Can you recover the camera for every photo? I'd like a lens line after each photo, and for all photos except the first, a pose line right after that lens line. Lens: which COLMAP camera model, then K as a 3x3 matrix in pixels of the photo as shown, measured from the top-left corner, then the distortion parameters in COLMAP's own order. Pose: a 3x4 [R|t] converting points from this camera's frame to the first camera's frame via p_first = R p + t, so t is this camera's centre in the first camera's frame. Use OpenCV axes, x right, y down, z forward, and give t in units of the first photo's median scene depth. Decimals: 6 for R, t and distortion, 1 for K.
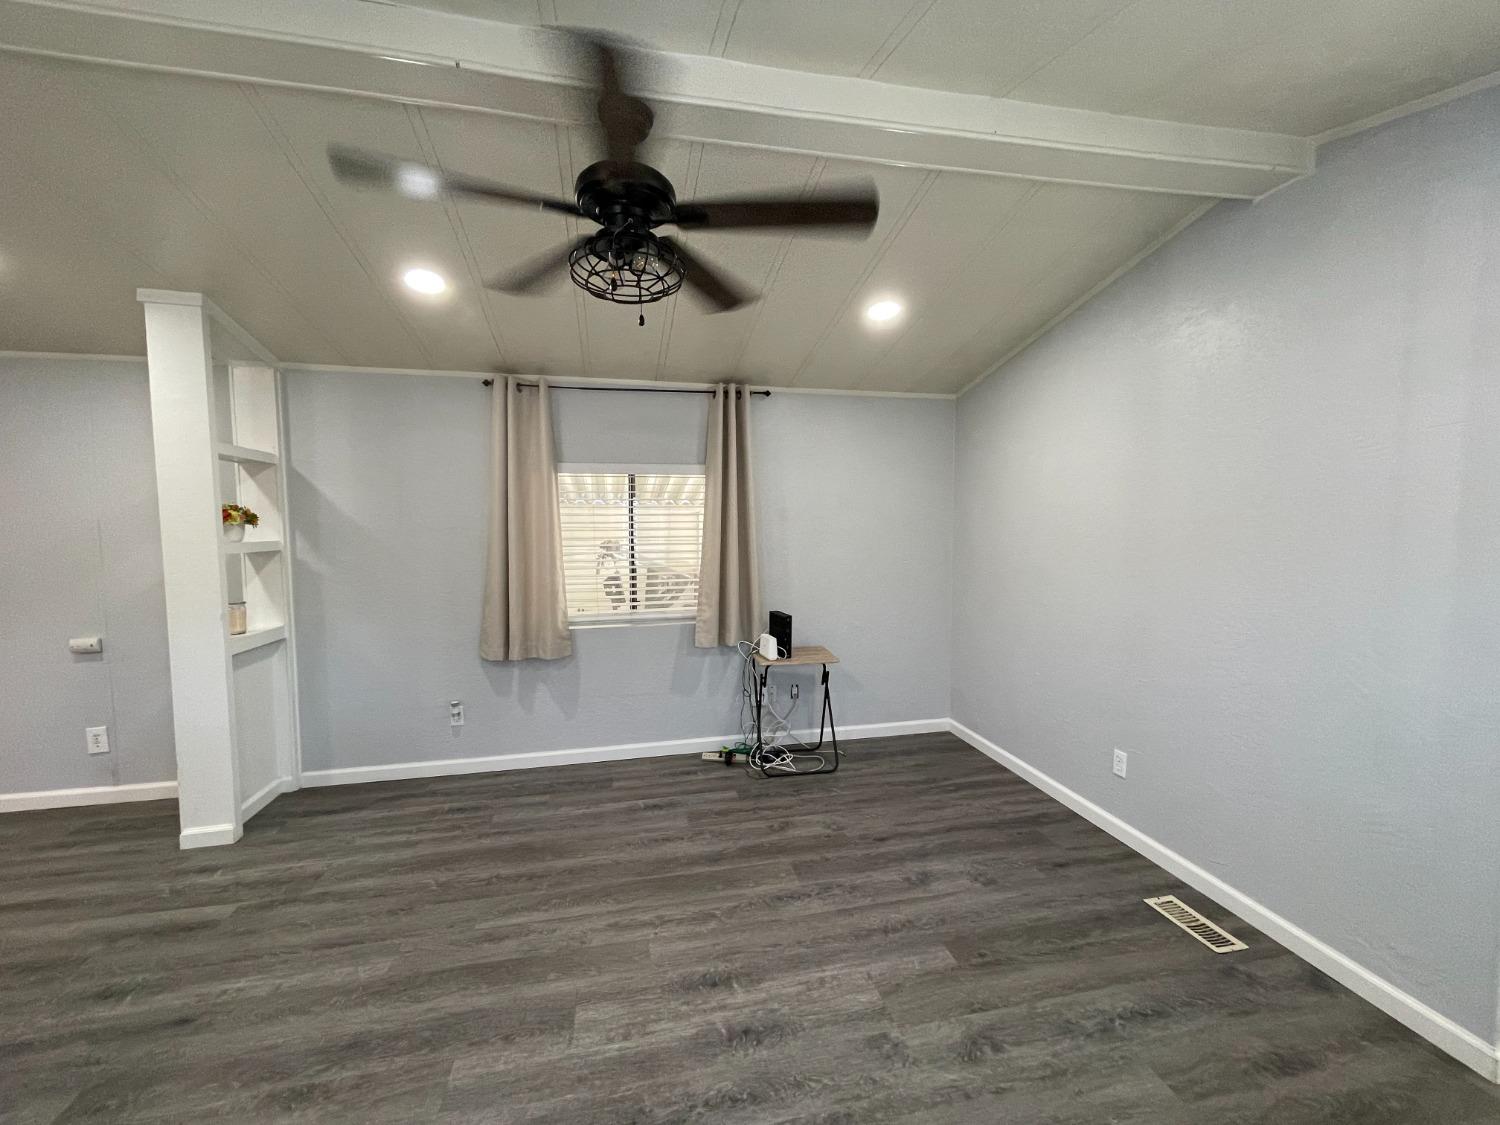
lens RADIAL K [[599.7, 0, 747.1], [0, 599.7, 563.4], [0, 0, 1]] dist [-0.000357, -0.000126]
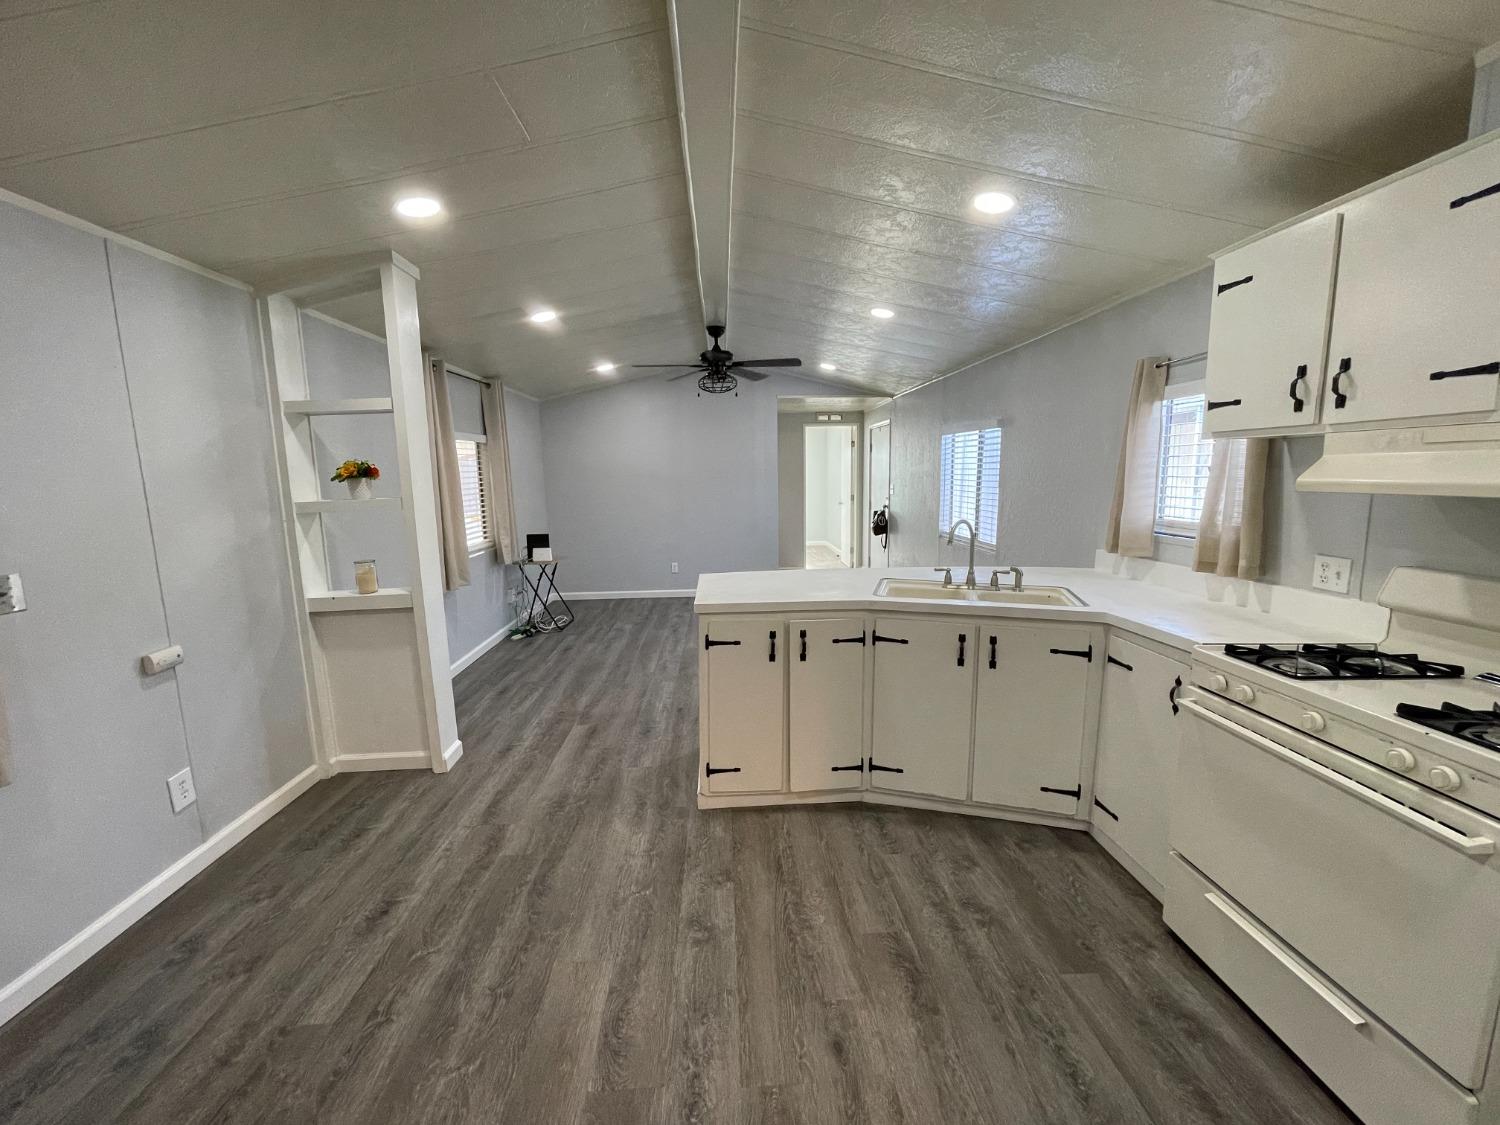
lens RADIAL K [[599.7, 0, 753.0], [0, 599.7, 562.7], [0, 0, 1]] dist [-0.000357, -0.000126]
pose [[0.159122, -0.146546, 0.976322, -1.939405], [0.081190, 0.987515, 0.134994, -0.015888], [-0.983915, 0.057787, 0.169033, 0.230521]]
